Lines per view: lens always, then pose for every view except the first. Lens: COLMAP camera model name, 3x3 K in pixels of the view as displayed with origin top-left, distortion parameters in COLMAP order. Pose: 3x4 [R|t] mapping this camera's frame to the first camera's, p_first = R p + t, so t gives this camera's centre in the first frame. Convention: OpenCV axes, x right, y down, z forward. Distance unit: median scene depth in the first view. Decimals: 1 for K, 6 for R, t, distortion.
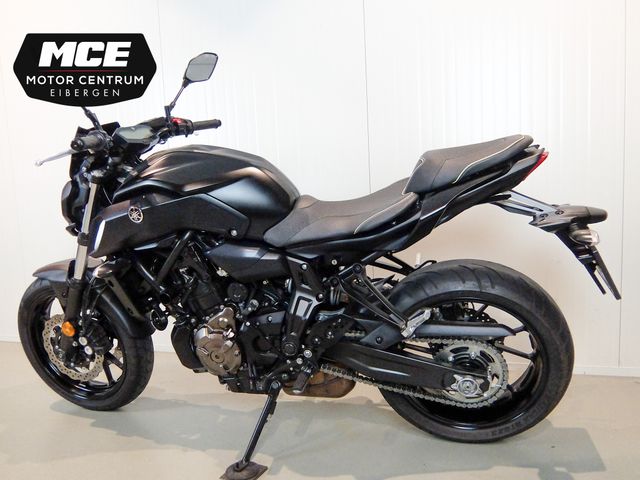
lens RADIAL K [[523.9, 0, 319.9], [0, 523.9, 242.0], [0, 0, 1]] dist [-0.025169, -0.012464]
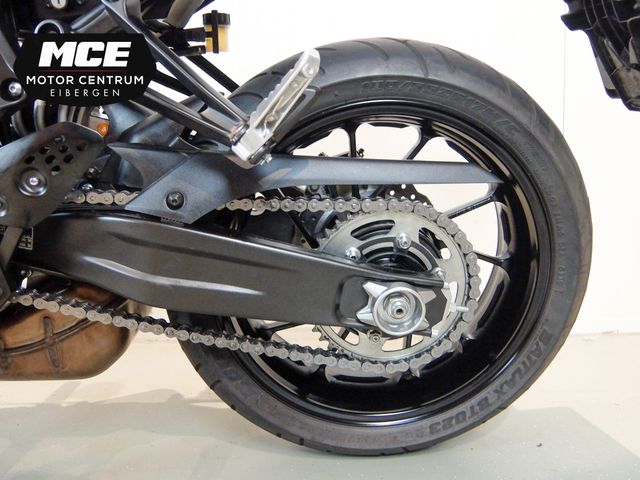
lens RADIAL K [[523.9, 0, 317.5], [0, 523.9, 237.3], [0, 0, 1]] dist [-0.025169, -0.012464]
pose [[0.957840, 0.009590, 0.287142, 0.103098], [0.005755, 0.998602, -0.052551, 0.232310], [-0.287244, 0.051988, 0.956446, 0.605315]]
